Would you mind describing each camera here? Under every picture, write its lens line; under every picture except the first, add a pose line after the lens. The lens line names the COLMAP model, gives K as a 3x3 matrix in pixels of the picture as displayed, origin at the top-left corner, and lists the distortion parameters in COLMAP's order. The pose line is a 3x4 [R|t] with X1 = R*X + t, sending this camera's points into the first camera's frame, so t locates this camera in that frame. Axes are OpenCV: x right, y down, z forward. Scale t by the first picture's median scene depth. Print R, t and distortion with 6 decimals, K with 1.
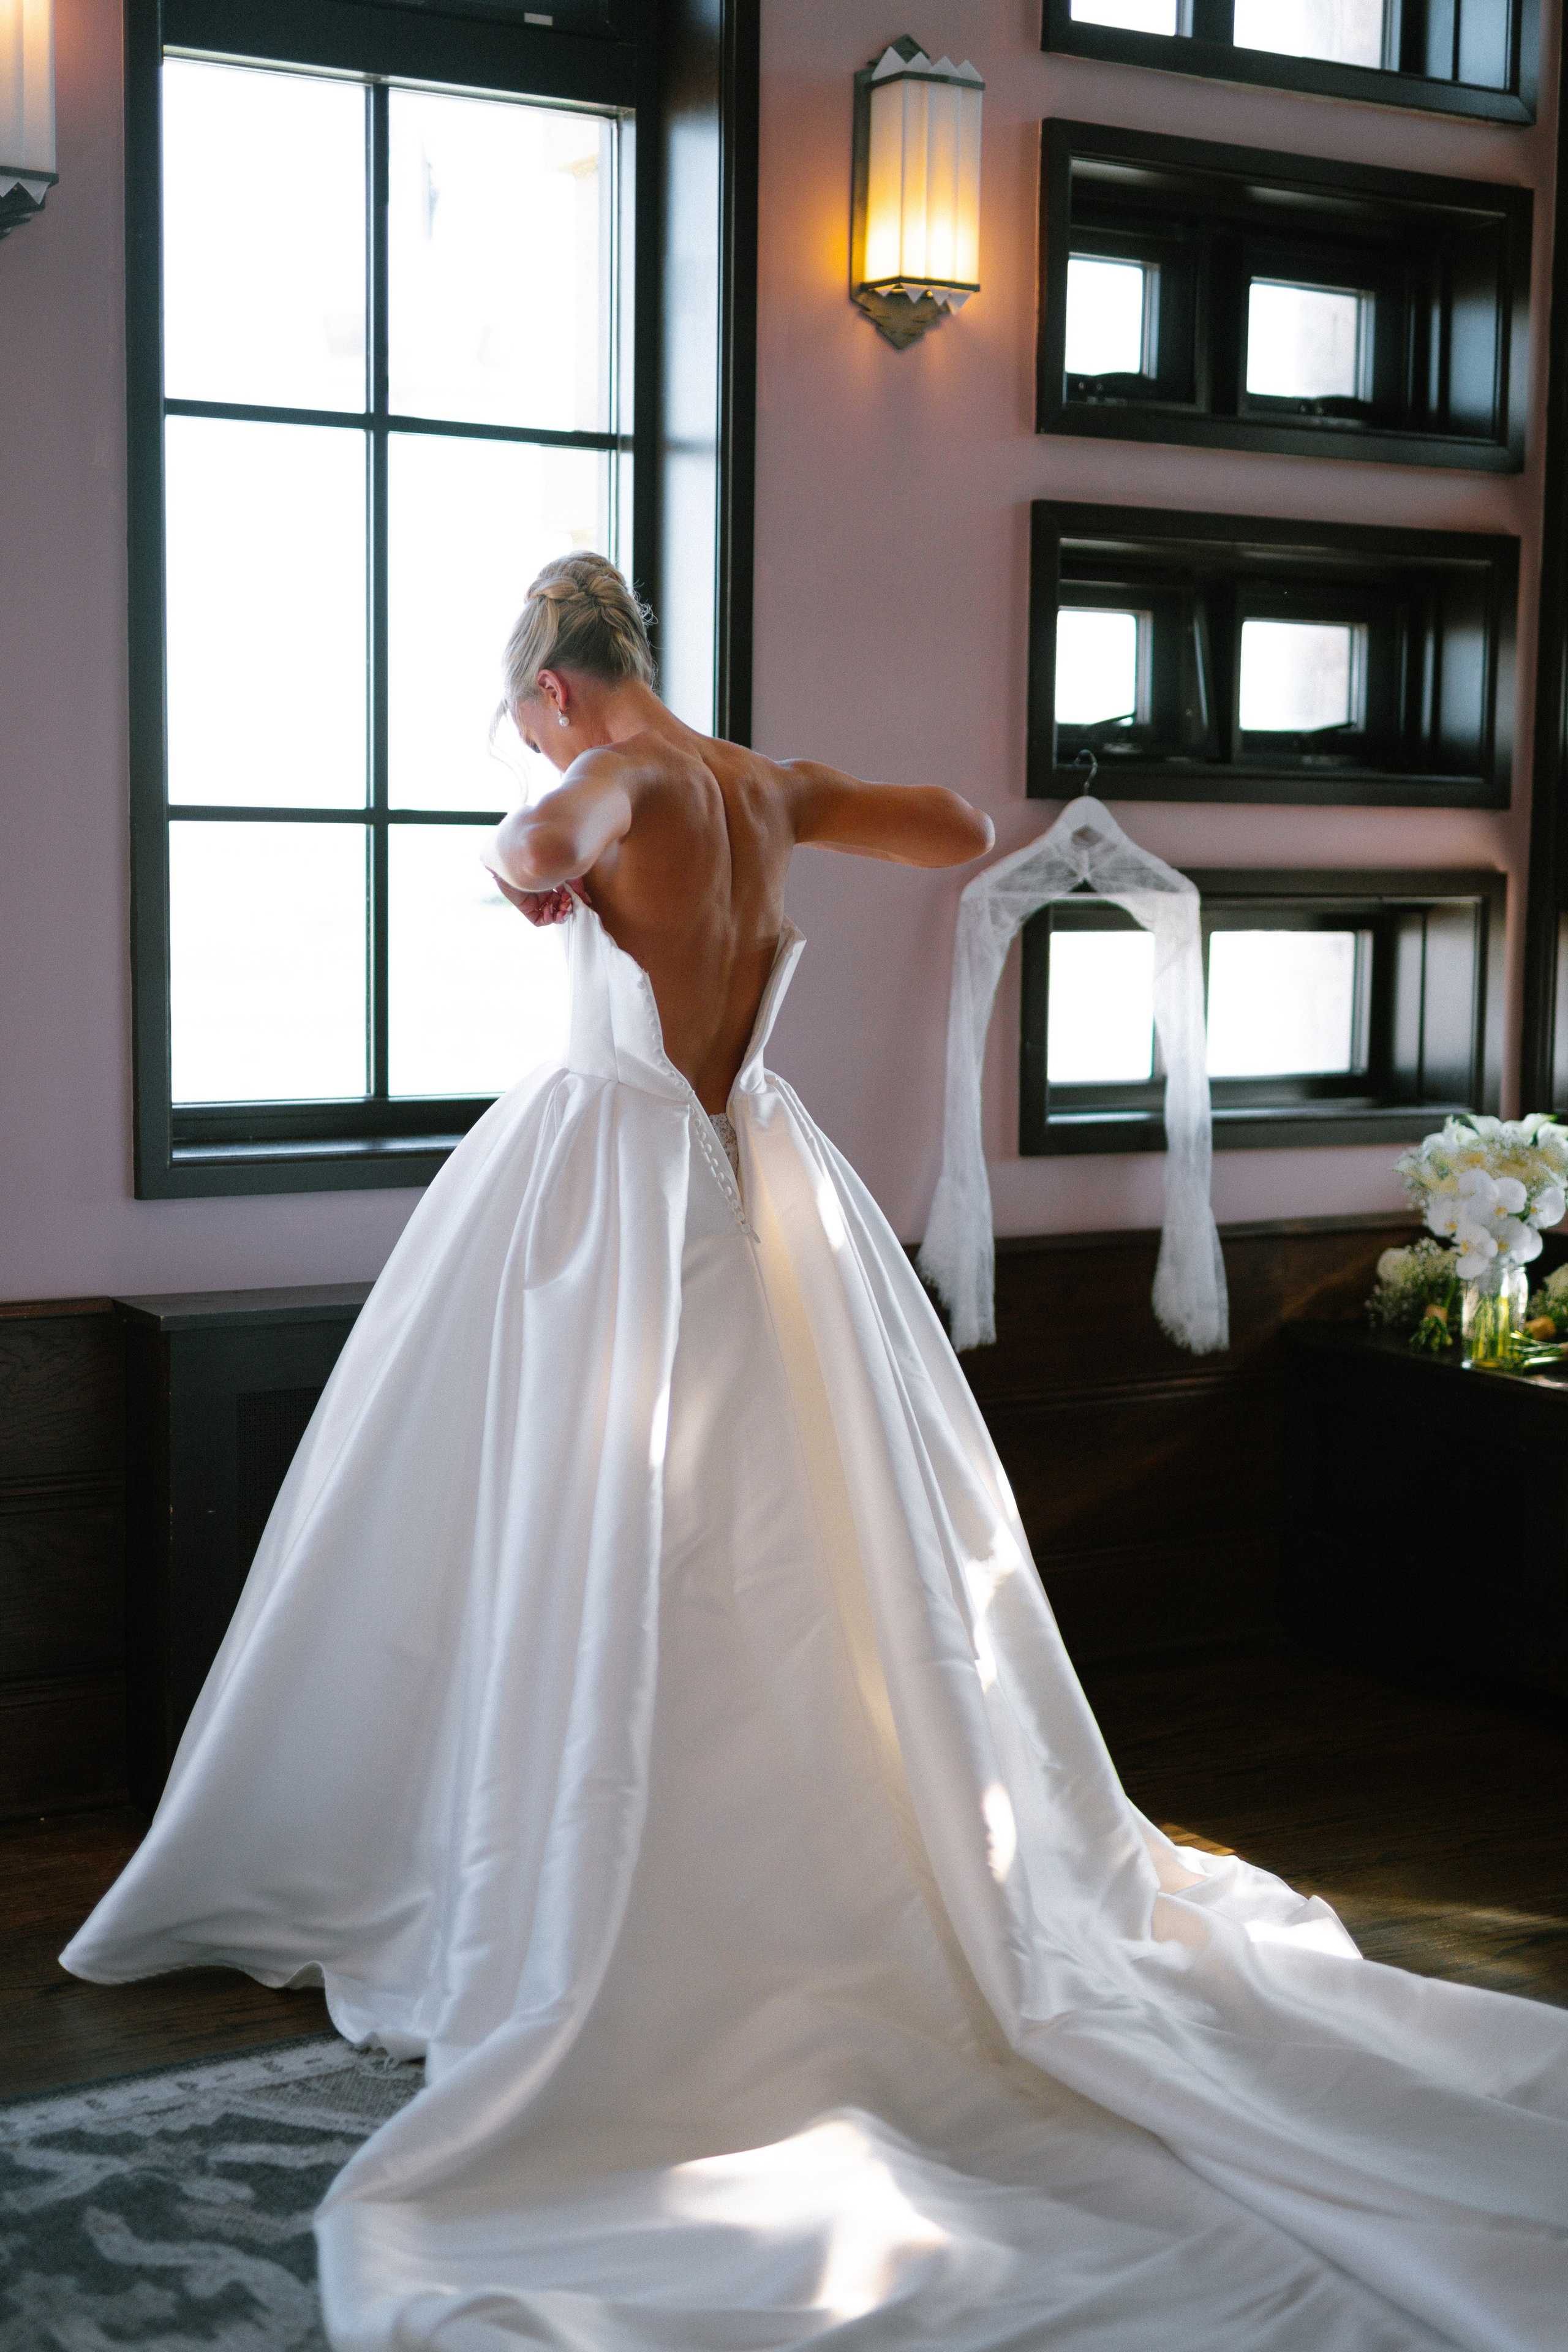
lens RADIAL K [[3389.7, 0, 715.2], [0, 3389.7, 1143.5], [0, 0, 1]] dist [-0.028297, 0.111151]
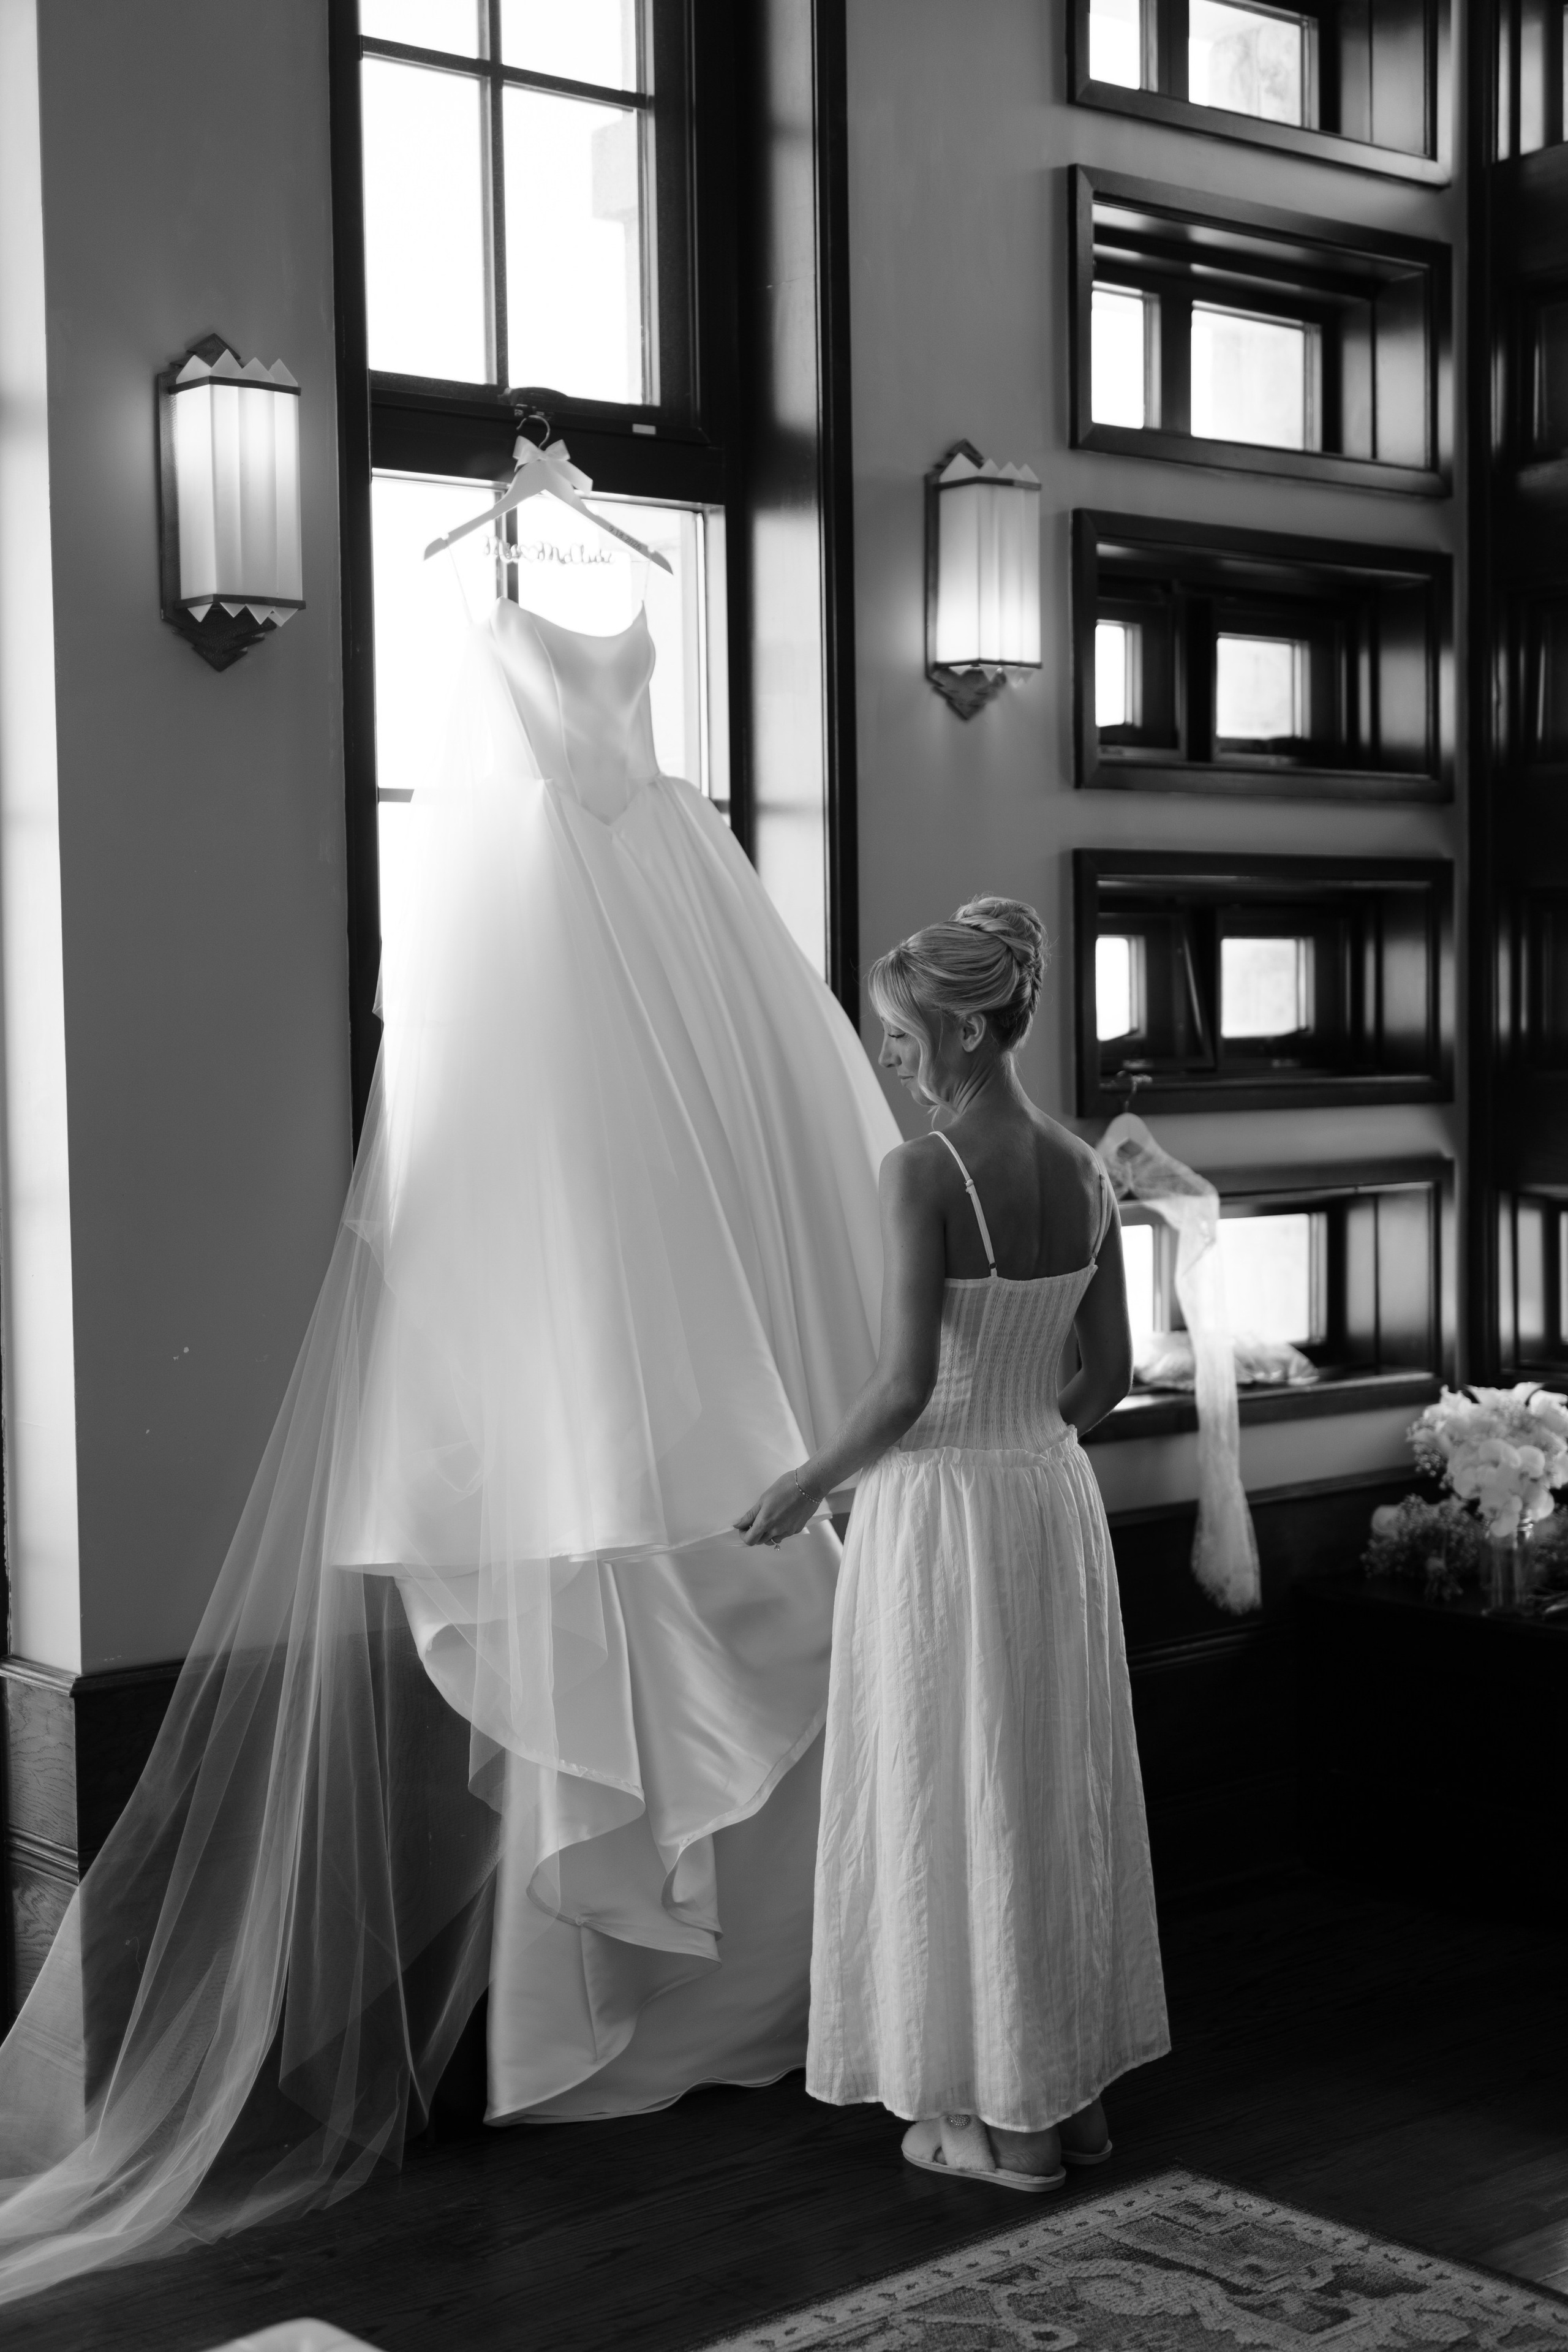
lens RADIAL K [[3389.7, 0, 715.2], [0, 3389.7, 1143.5], [0, 0, 1]] dist [-0.028297, 0.111151]
pose [[0.987558, -0.032936, 0.153770, -0.191585], [0.040969, 0.997940, -0.049370, -0.043504], [-0.151828, 0.055056, 0.986872, -0.066706]]
